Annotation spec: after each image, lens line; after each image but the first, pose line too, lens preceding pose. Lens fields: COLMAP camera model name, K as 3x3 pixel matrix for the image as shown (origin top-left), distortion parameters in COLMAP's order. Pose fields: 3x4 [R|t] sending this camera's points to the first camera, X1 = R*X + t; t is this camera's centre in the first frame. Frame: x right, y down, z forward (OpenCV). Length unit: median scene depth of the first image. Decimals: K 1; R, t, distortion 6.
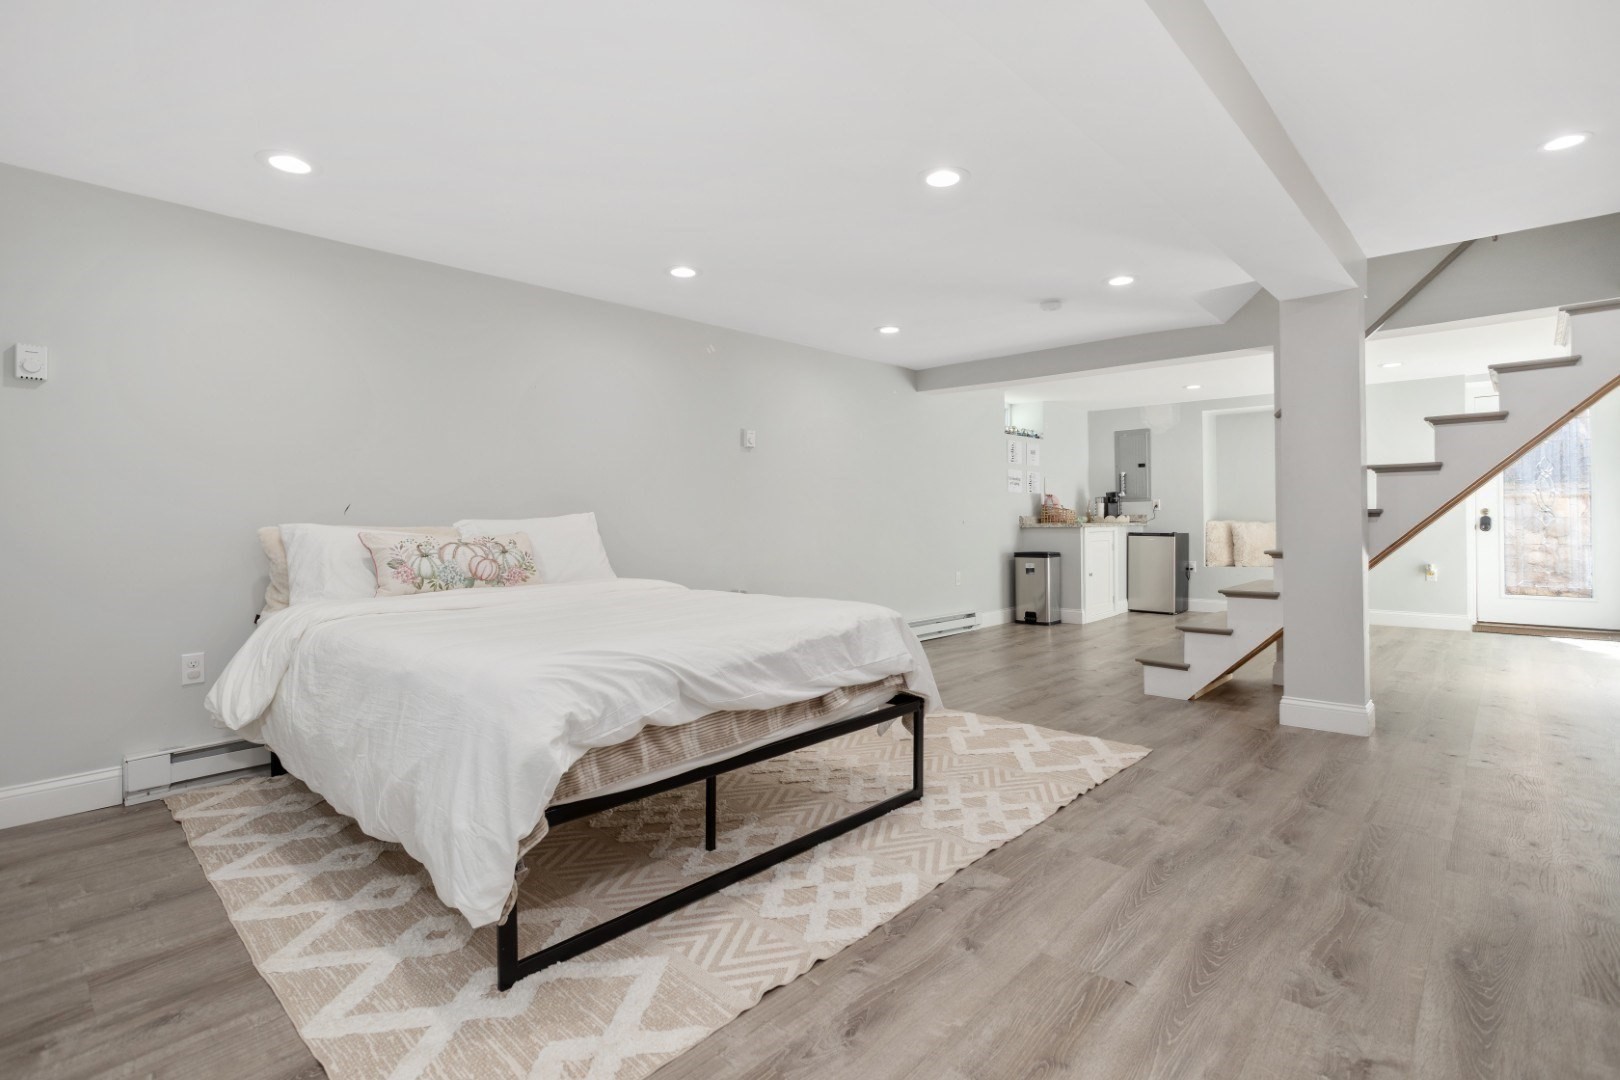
lens RADIAL K [[787.8, 0, 820.2], [0, 787.8, 513.1], [0, 0, 1]] dist [-0.035665, 0.022934]
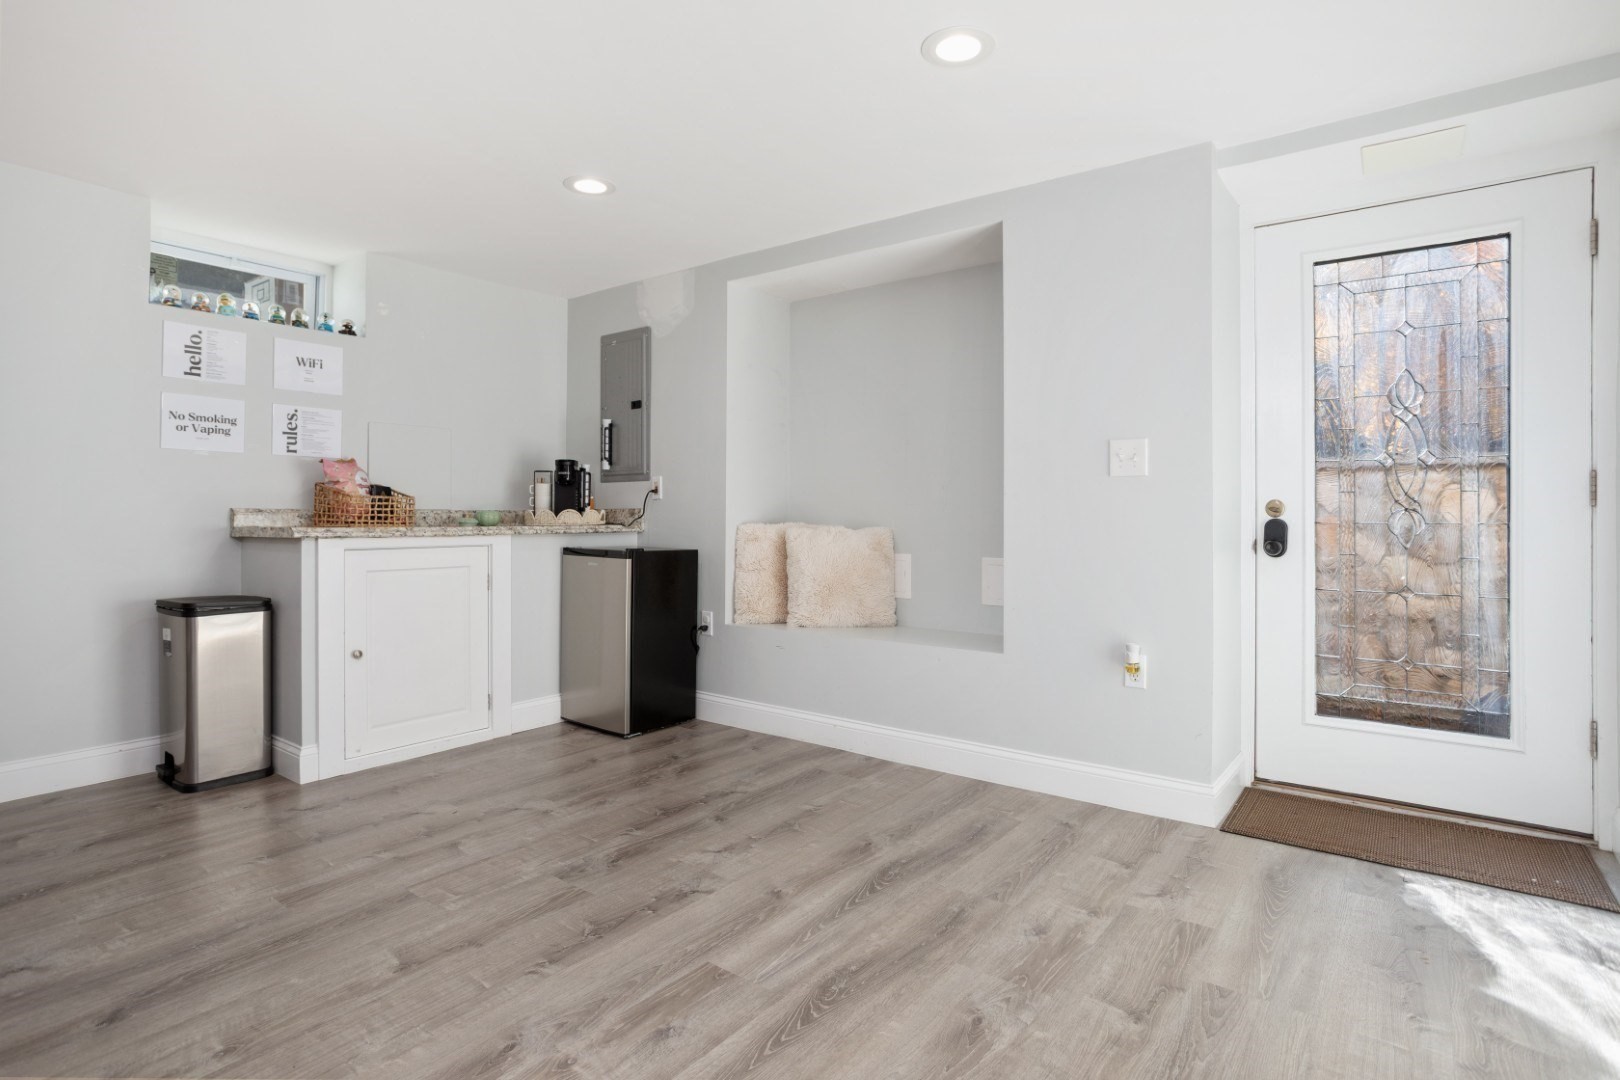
lens RADIAL K [[846.0, 0, 811.3], [0, 846.0, 512.4], [0, 0, 1]] dist [-0.059320, 0.032457]
pose [[0.996733, 0.009237, 0.080241, 0.503776], [-0.009892, 0.999921, 0.007771, -0.000733], [-0.080163, -0.008540, 0.996745, 0.510868]]
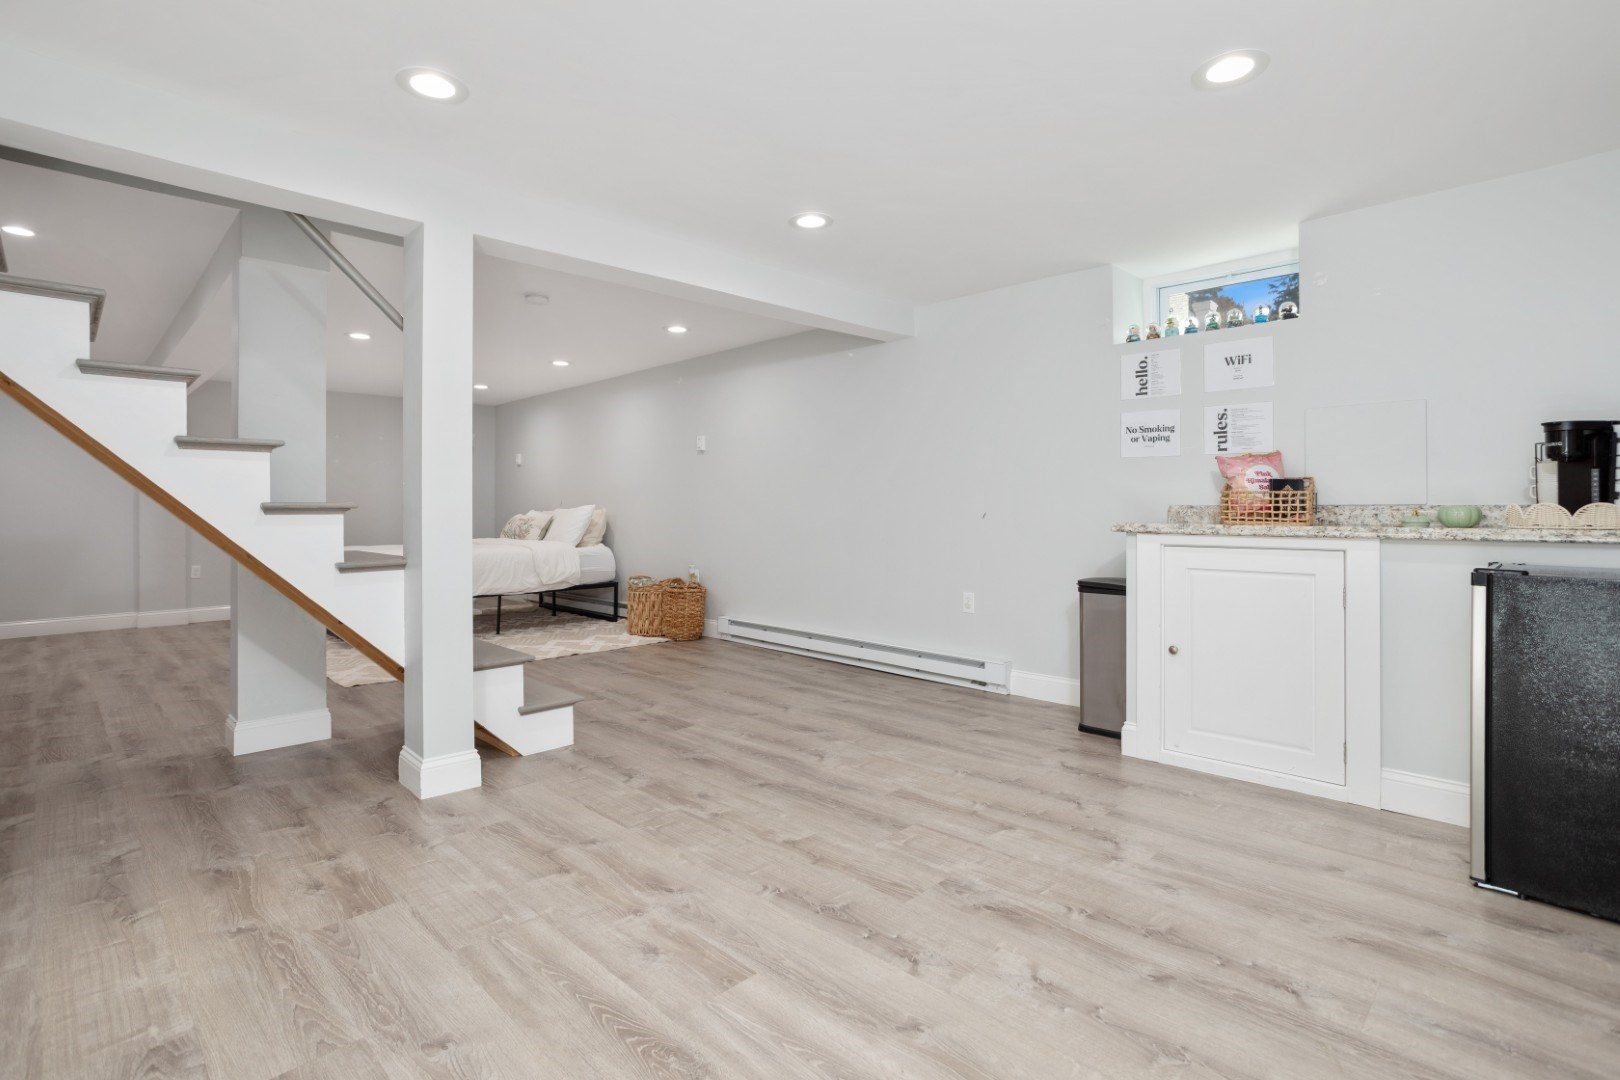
lens RADIAL K [[787.8, 0, 820.2], [0, 787.8, 513.1], [0, 0, 1]] dist [-0.035665, 0.022934]
pose [[-0.055424, 0.013291, -0.998374, 0.698893], [0.012592, 0.999841, 0.012612, -0.000488], [0.998384, -0.011873, -0.055582, 0.768156]]
